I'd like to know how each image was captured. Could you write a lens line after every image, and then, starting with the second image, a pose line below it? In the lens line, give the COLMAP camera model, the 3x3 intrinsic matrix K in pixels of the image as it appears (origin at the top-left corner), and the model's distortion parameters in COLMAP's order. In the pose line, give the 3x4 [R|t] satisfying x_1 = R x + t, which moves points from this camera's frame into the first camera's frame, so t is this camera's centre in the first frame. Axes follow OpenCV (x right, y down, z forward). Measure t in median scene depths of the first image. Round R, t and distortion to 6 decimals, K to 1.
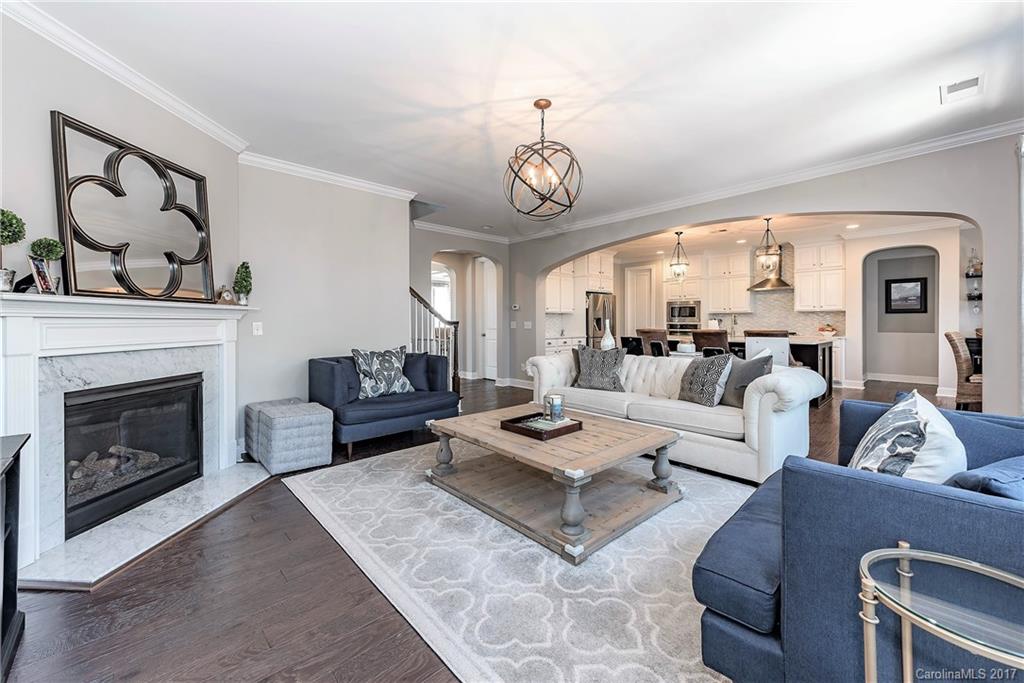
lens RADIAL K [[407.0, 0, 507.9], [0, 407.0, 327.2], [0, 0, 1]] dist [-0.000469, -0.000140]
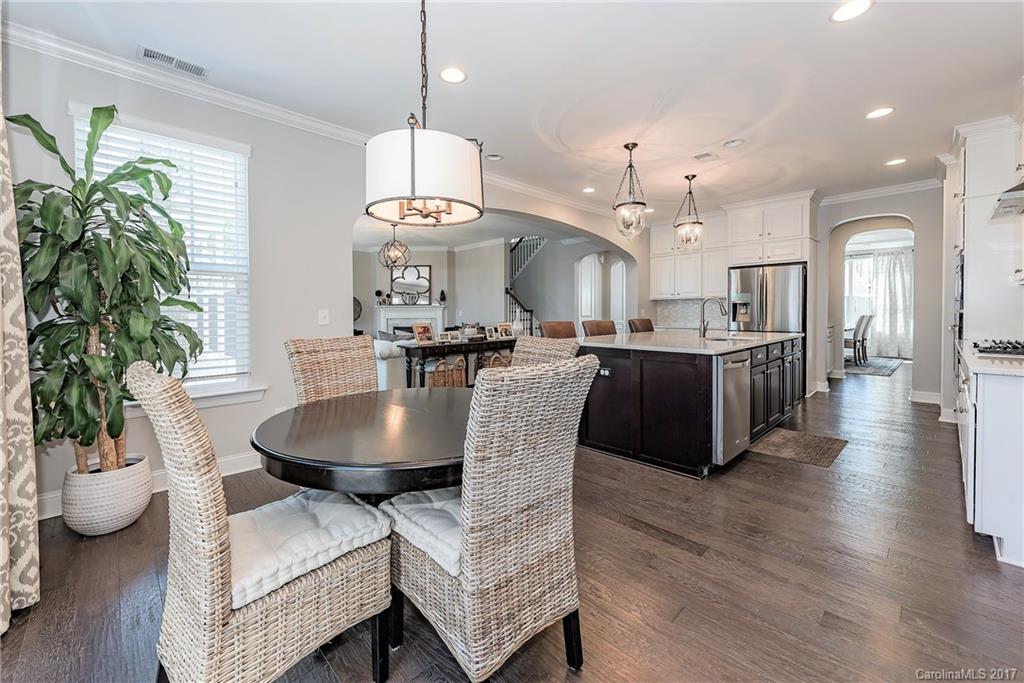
lens RADIAL K [[408.9, 0, 511.3], [0, 408.9, 320.6], [0, 0, 1]] dist [0.002130, 0.000327]
pose [[0.035963, 0.022099, -0.999109, 1.398829], [-0.005774, 0.999743, 0.021905, -0.007261], [0.999336, 0.004981, 0.036082, 0.862834]]
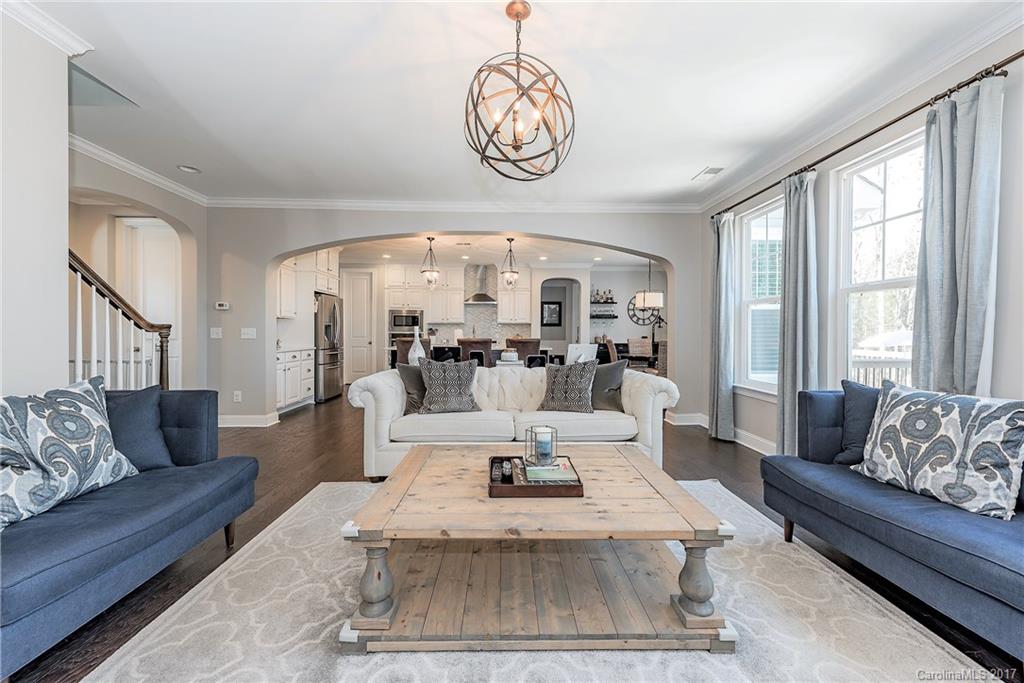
lens RADIAL K [[404.8, 0, 509.7], [0, 404.8, 336.9], [0, 0, 1]] dist [0.002733, 0.000066]
pose [[0.649816, -0.000978, 0.760091, -0.236496], [0.002861, 0.999995, -0.001160, 0.004064], [-0.760086, 0.002928, 0.649815, 0.297042]]
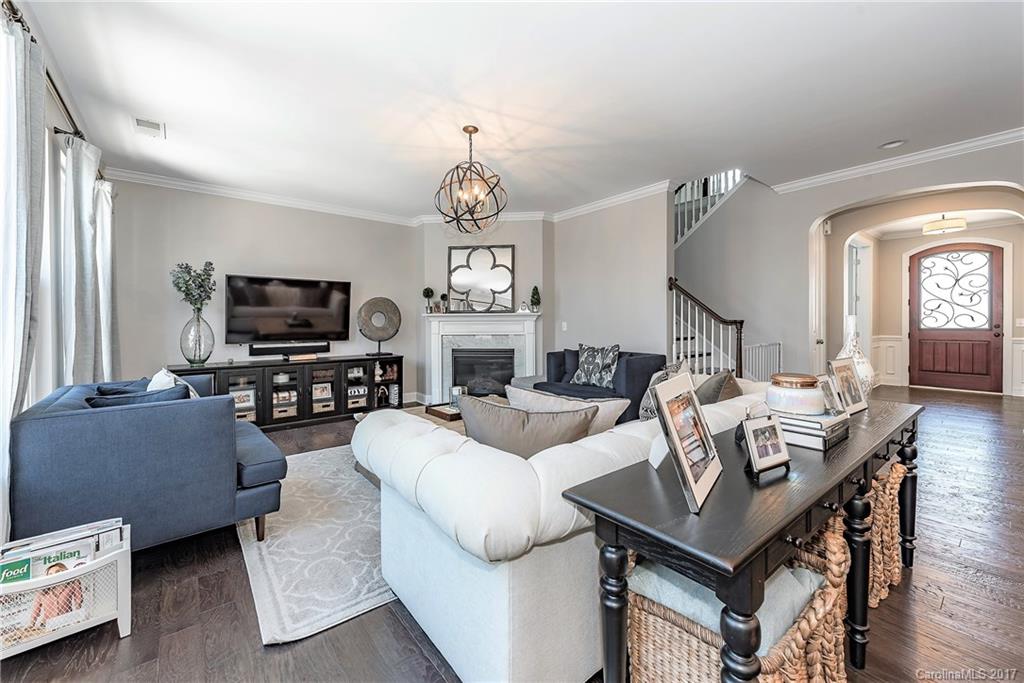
lens RADIAL K [[407.0, 0, 507.9], [0, 407.0, 327.2], [0, 0, 1]] dist [-0.000469, -0.000140]
pose [[-0.060191, 0.009948, -0.998137, 0.638040], [-0.006392, 0.999926, 0.010351, -0.006456], [0.998166, 0.007004, -0.060123, 0.618484]]
